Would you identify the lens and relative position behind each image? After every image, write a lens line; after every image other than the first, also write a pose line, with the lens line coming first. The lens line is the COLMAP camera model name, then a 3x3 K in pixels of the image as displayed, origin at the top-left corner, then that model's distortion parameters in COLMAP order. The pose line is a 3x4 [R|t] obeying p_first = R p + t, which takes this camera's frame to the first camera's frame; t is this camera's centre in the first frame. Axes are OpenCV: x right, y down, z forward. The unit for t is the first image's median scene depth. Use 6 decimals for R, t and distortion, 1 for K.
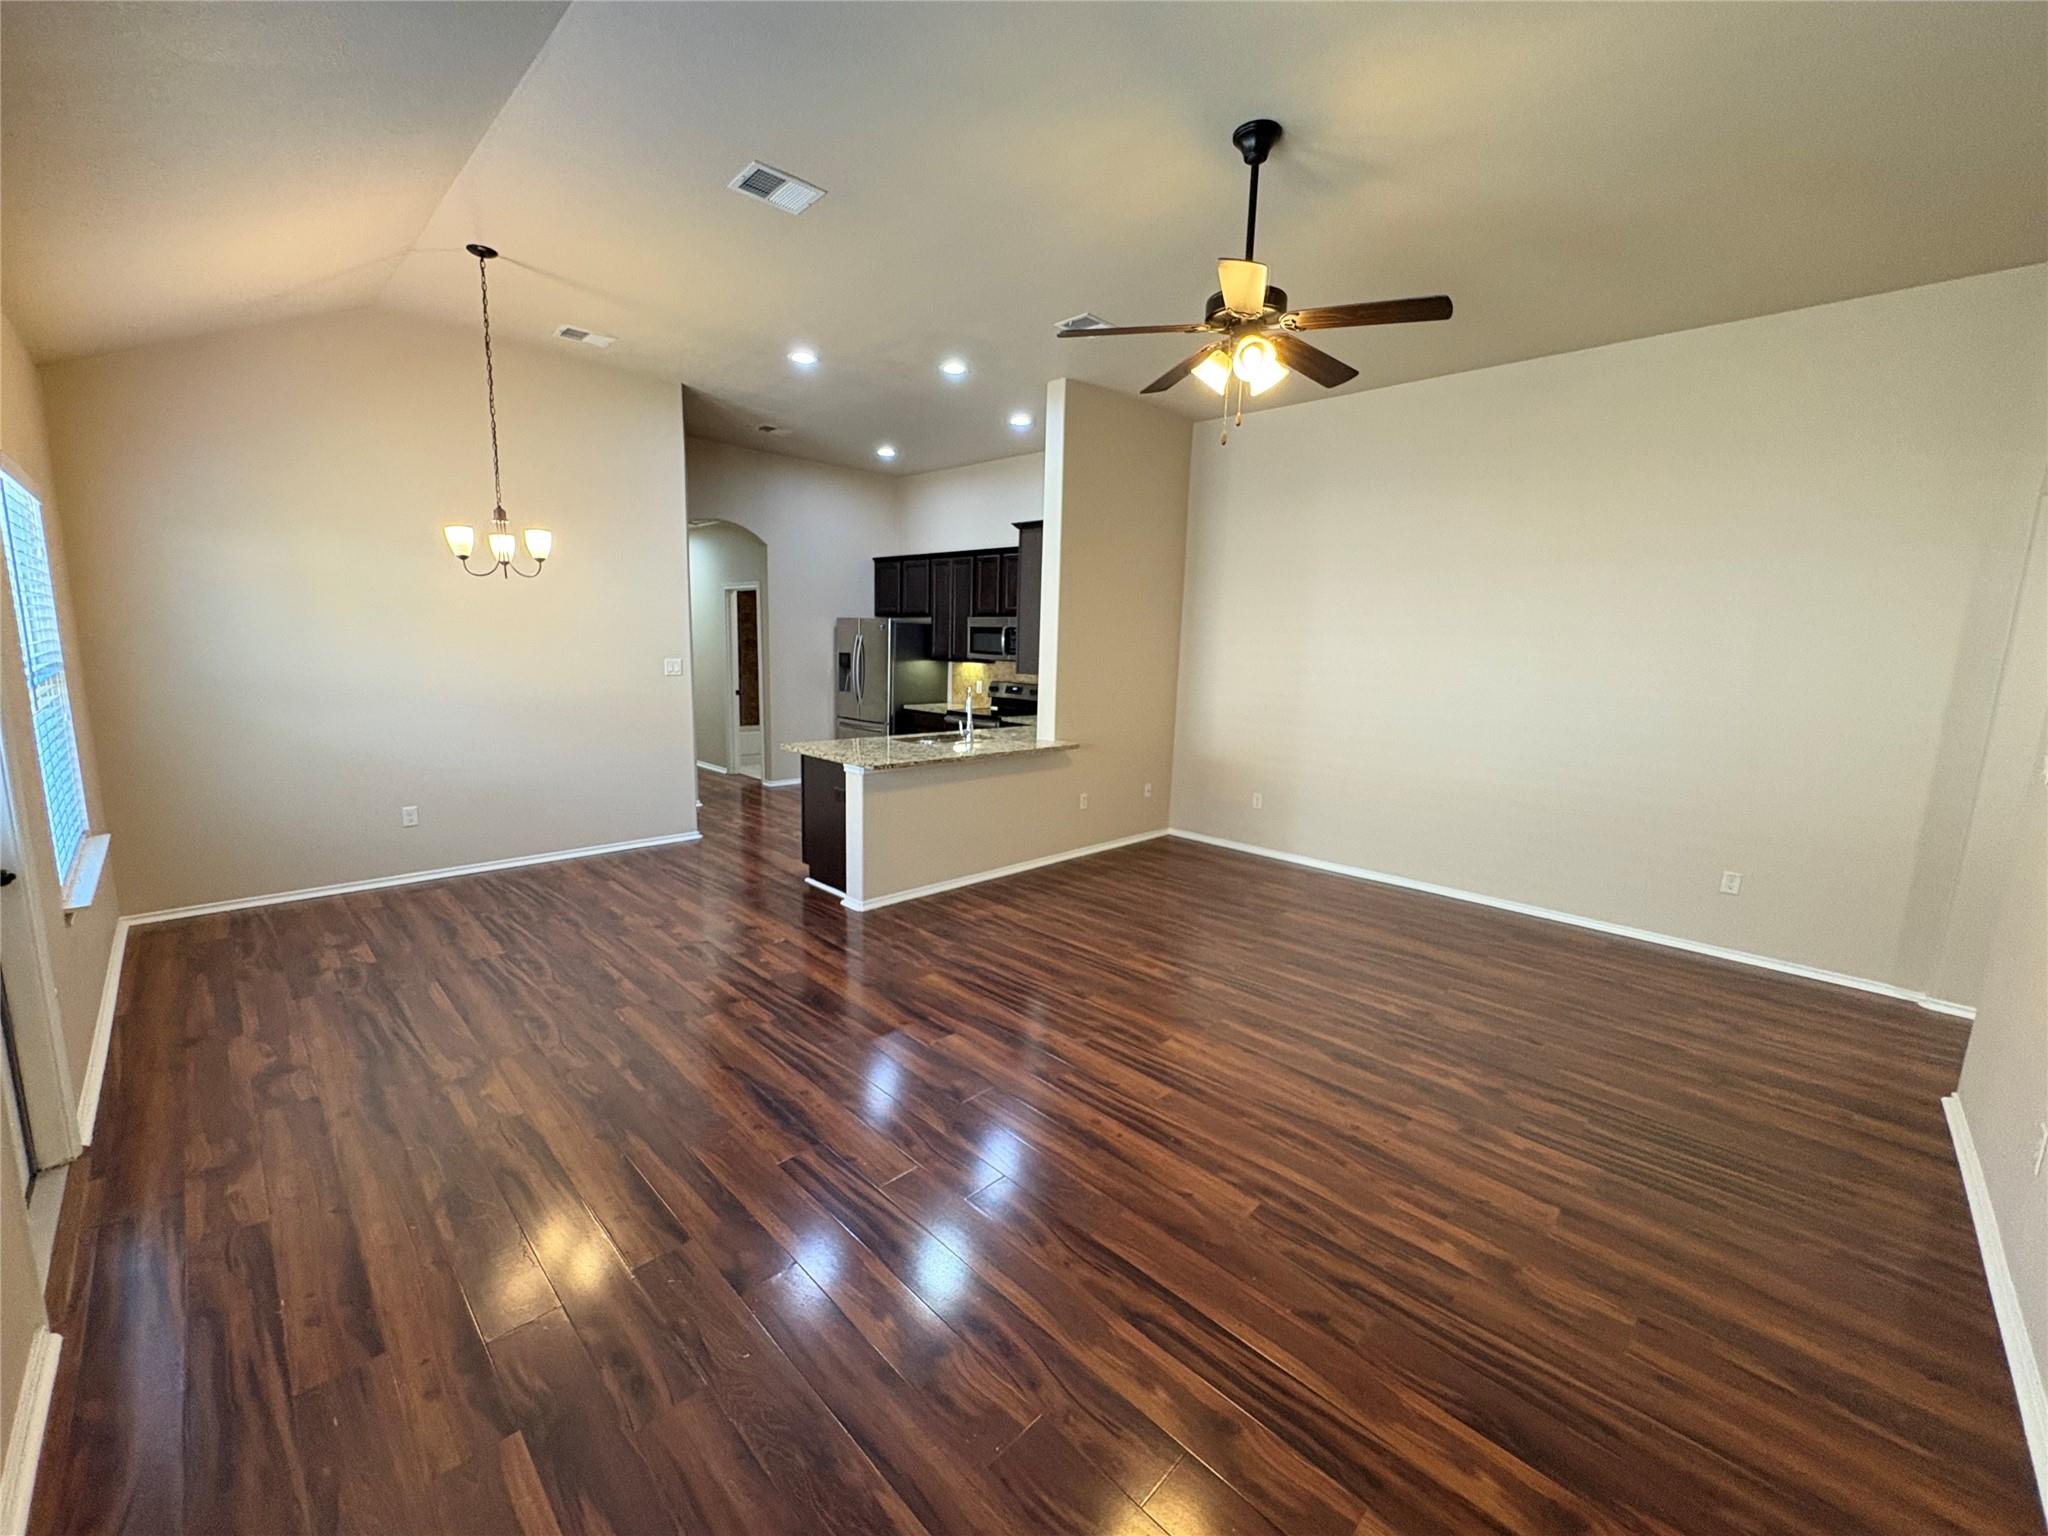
lens RADIAL K [[817.4, 0, 1023.9], [0, 817.4, 771.0], [0, 0, 1]] dist [0.001680, -0.000566]
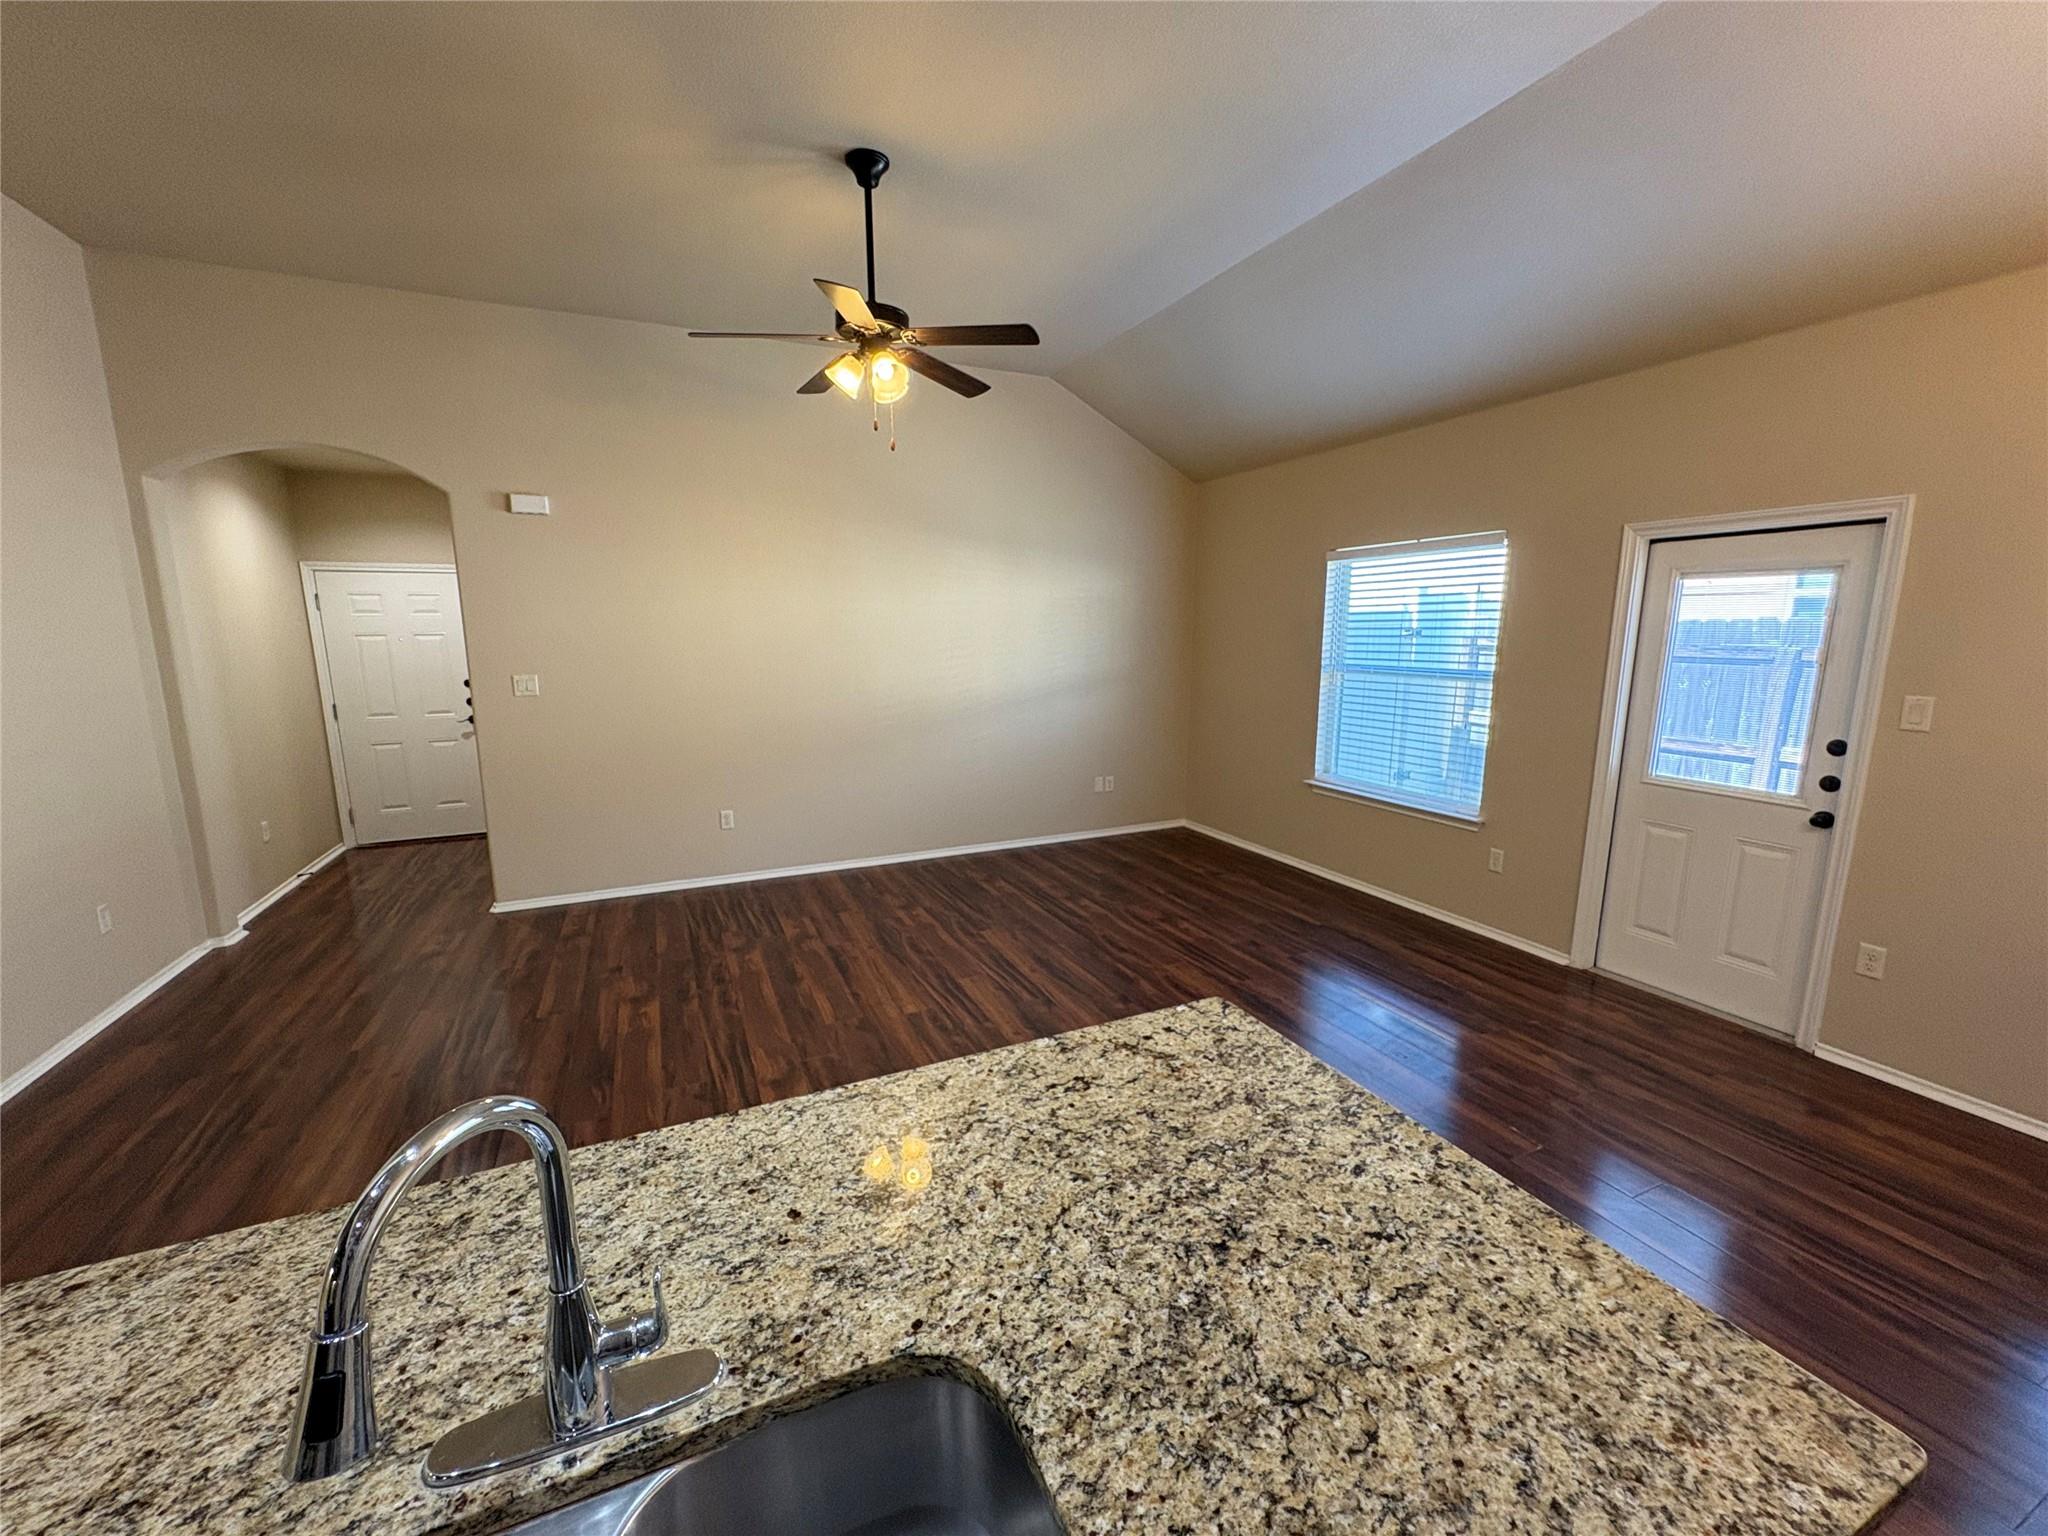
lens RADIAL K [[817.4, 0, 1023.9], [0, 817.4, 771.0], [0, 0, 1]] dist [0.001680, -0.000566]
pose [[-0.935216, -0.088491, 0.342843, -0.181696], [0.032805, 0.942447, 0.332742, -0.190788], [-0.352556, 0.322433, -0.878488, 1.105140]]
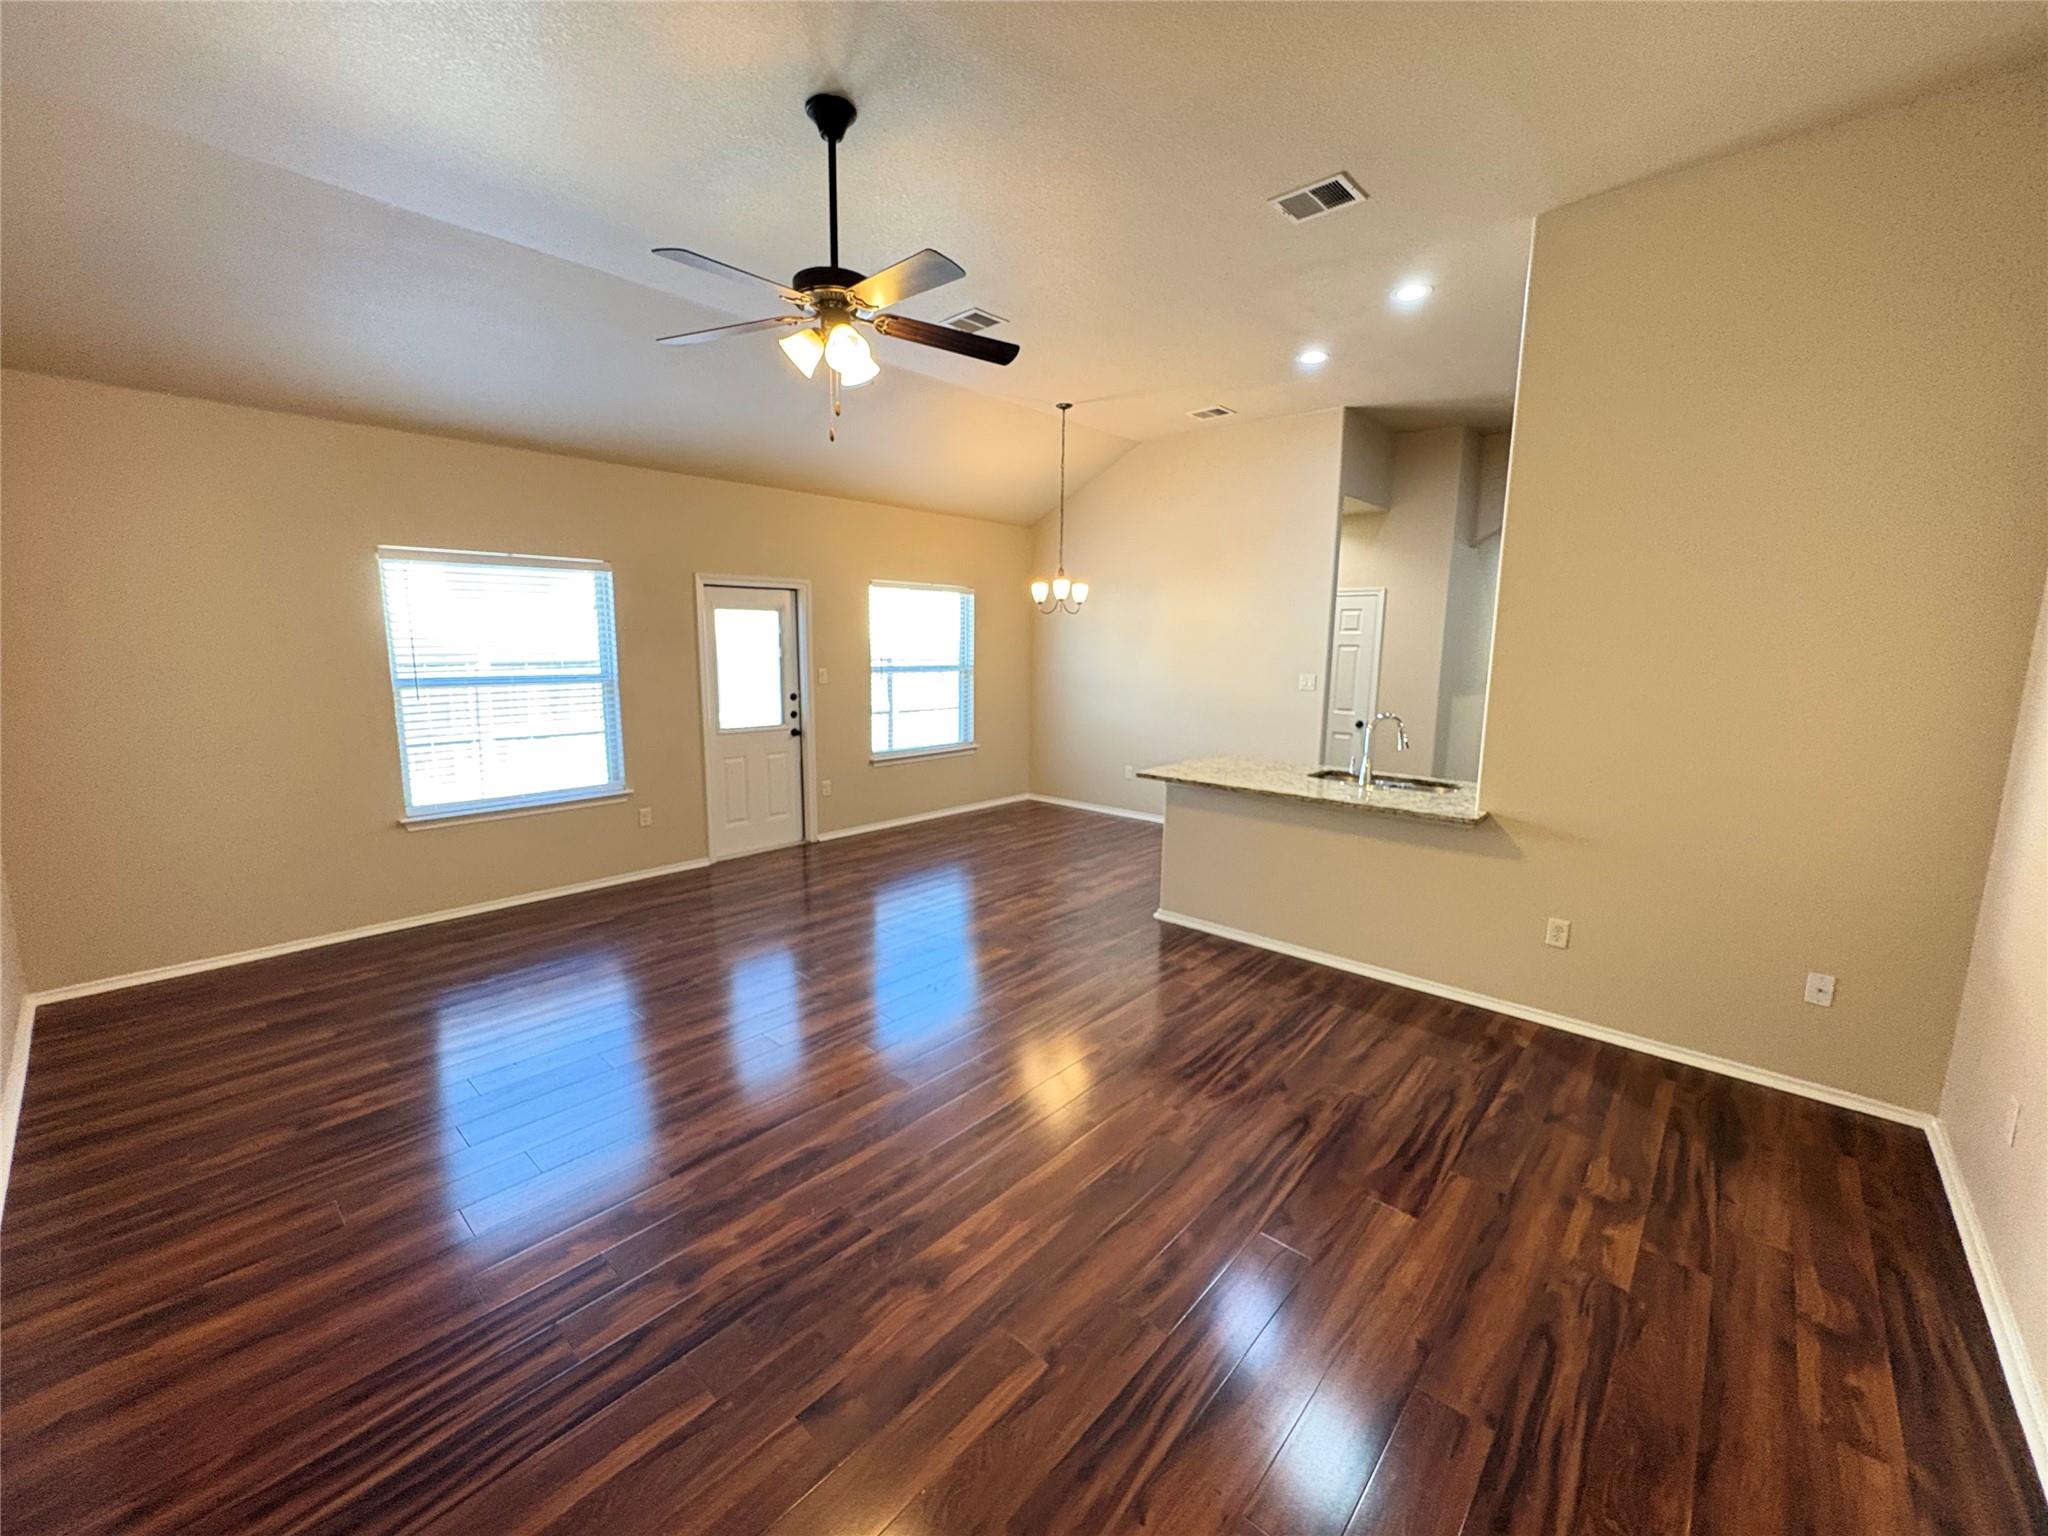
lens RADIAL K [[817.4, 0, 1023.9], [0, 817.4, 771.0], [0, 0, 1]] dist [0.001680, -0.000566]
pose [[0.046647, 0.129907, -0.990428, 0.693954], [-0.168625, 0.978302, 0.120375, -0.090609], [0.984576, 0.161396, 0.067540, 0.661247]]
